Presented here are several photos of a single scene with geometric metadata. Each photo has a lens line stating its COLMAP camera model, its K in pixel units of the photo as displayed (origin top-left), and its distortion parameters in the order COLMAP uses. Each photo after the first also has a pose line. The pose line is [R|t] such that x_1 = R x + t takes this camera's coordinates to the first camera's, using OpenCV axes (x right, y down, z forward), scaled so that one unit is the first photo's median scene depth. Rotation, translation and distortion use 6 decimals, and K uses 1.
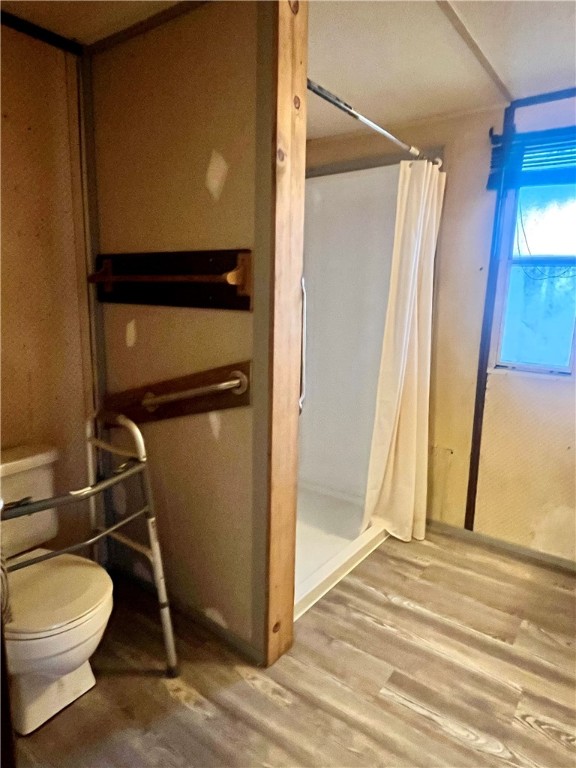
lens RADIAL K [[480.9, 0, 297.0], [0, 480.9, 384.0], [0, 0, 1]] dist [-0.002538, -0.002636]
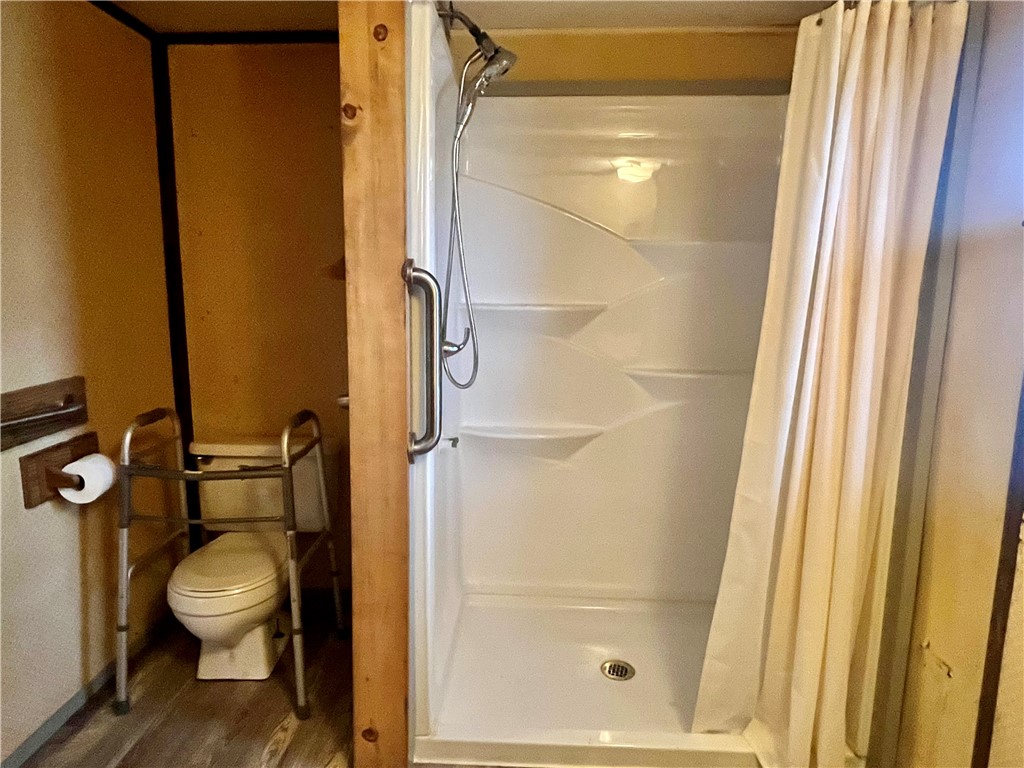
lens RADIAL K [[641.1, 0, 512.0], [0, 641.1, 384.0], [0, 0, 1]] dist [-0.002538, -0.002636]
pose [[0.551297, 0.116553, -0.826127, 0.849049], [-0.152605, 0.987576, 0.037493, -0.103826], [0.820233, 0.105402, 0.562235, 0.574435]]
